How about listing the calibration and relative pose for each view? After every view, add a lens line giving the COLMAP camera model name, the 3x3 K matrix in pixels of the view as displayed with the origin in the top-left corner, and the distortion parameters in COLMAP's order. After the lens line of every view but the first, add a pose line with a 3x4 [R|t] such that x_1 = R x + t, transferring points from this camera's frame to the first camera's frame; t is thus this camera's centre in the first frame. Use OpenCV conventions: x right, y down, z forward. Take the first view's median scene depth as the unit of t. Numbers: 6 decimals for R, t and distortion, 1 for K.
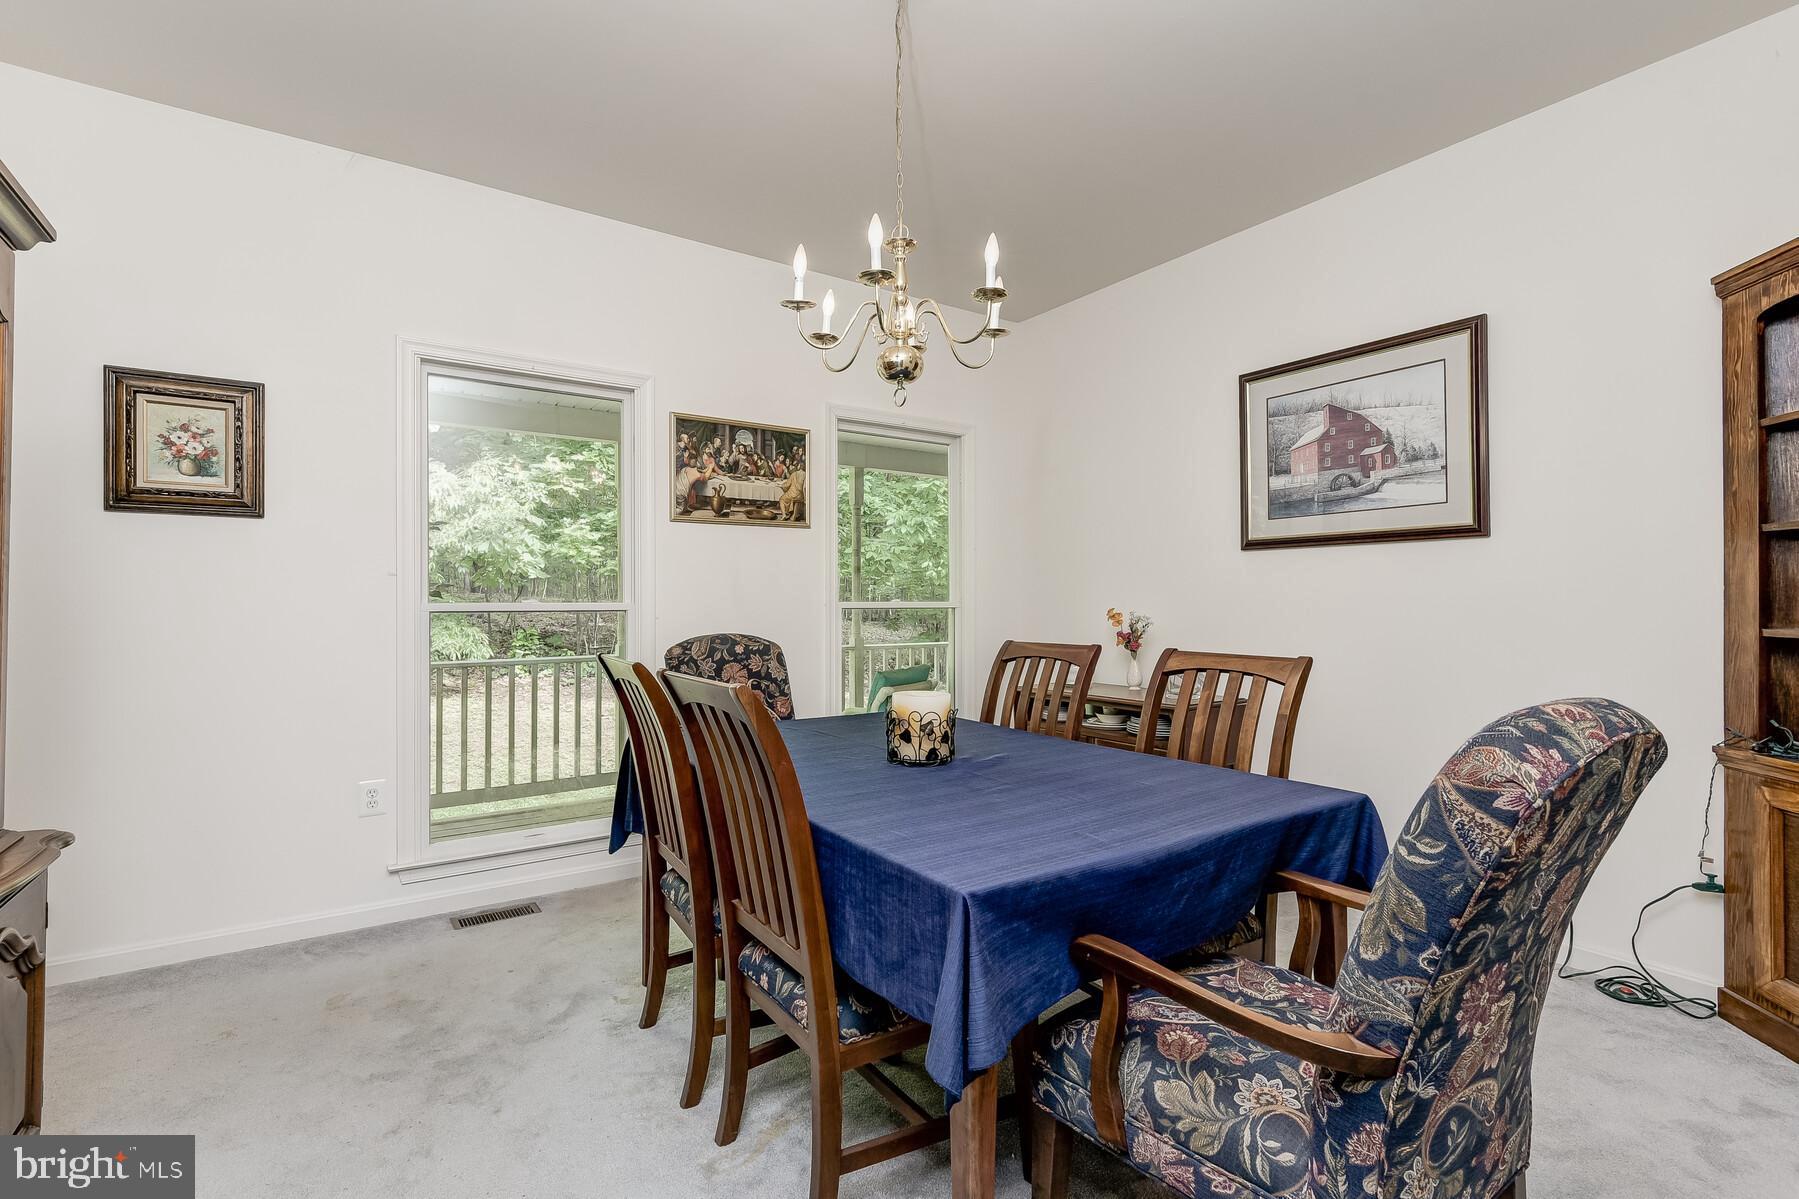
lens RADIAL K [[824.4, 0, 901.0], [0, 824.4, 594.8], [0, 0, 1]] dist [0.000118, -0.004600]
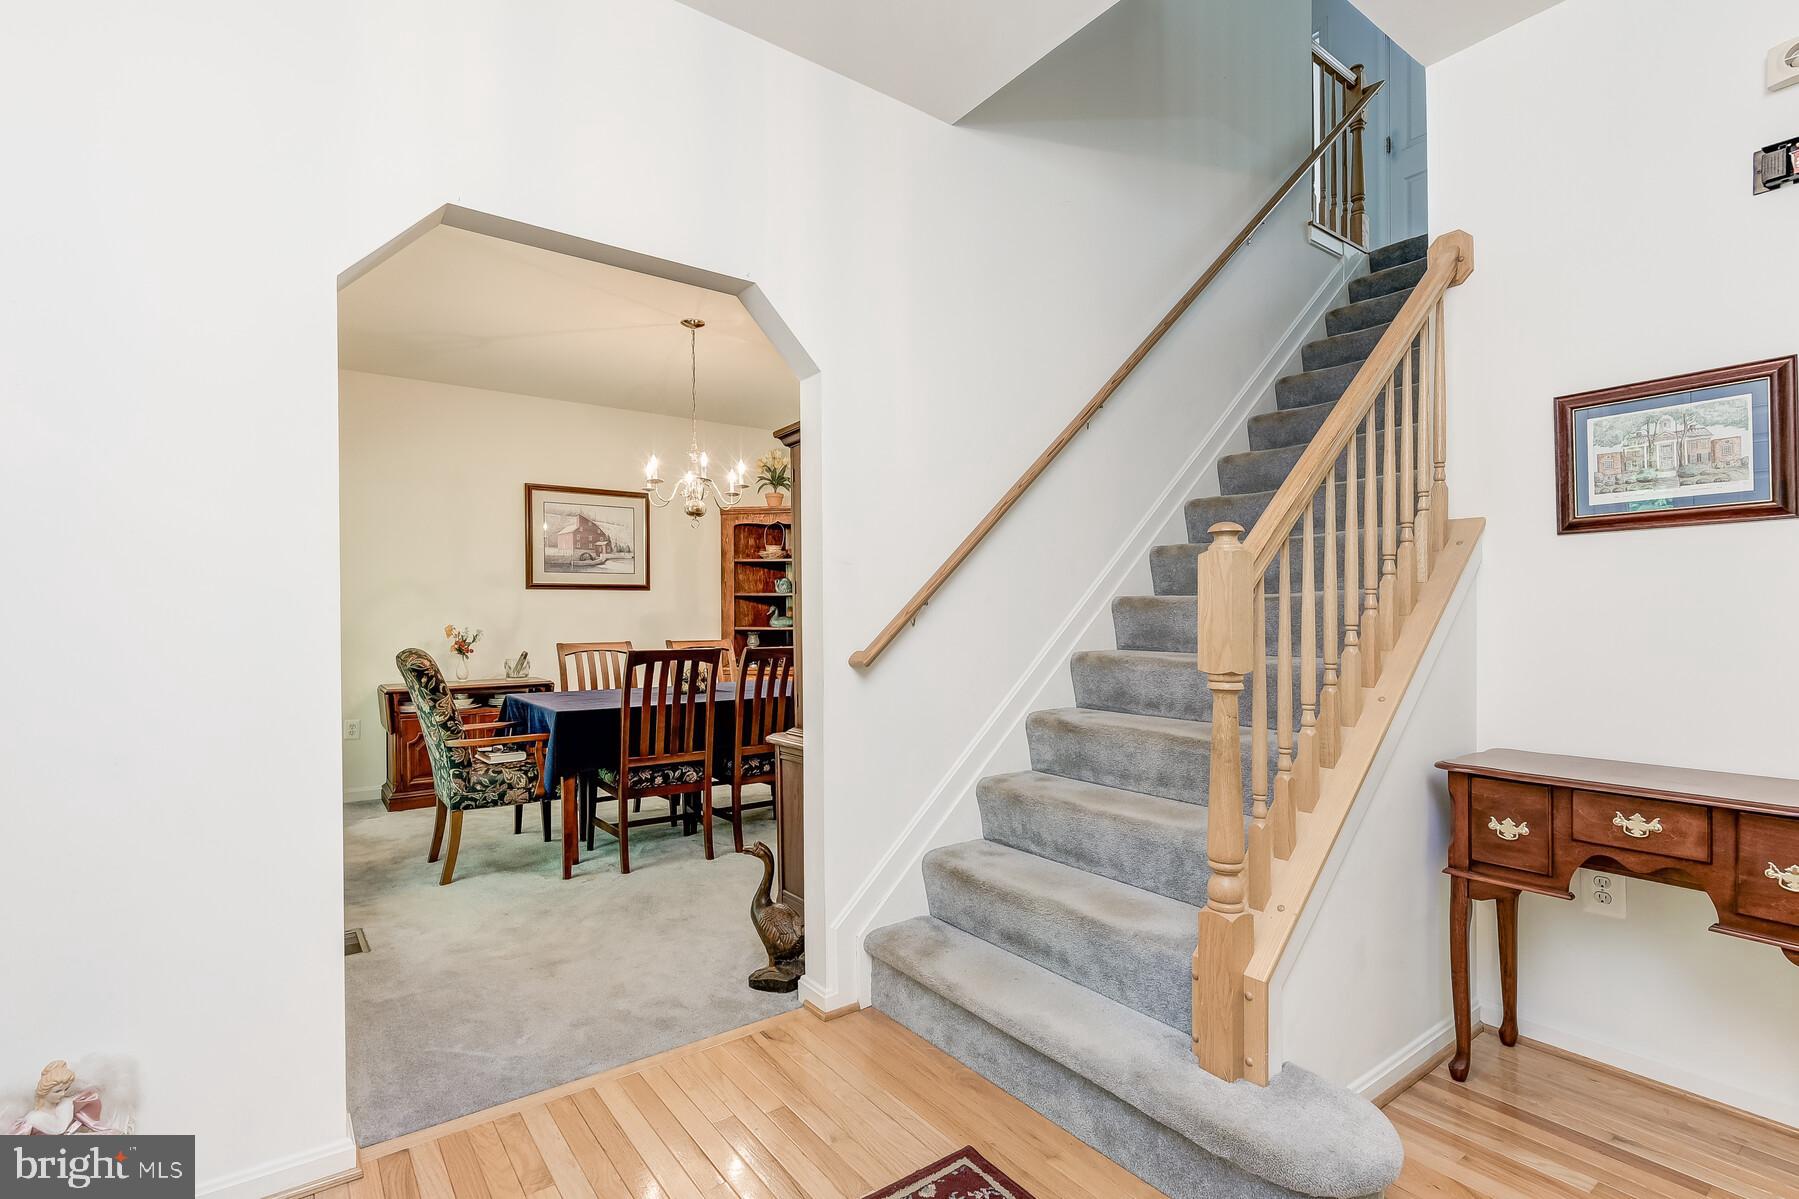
lens RADIAL K [[824.4, 0, 899.2], [0, 824.4, 608.7], [0, 0, 1]] dist [0.000118, -0.004600]
pose [[-0.036108, 0.006645, 0.999326, -1.425733], [-0.006233, 0.999957, -0.006874, -0.007739], [-0.999328, -0.006477, -0.036065, 0.345187]]
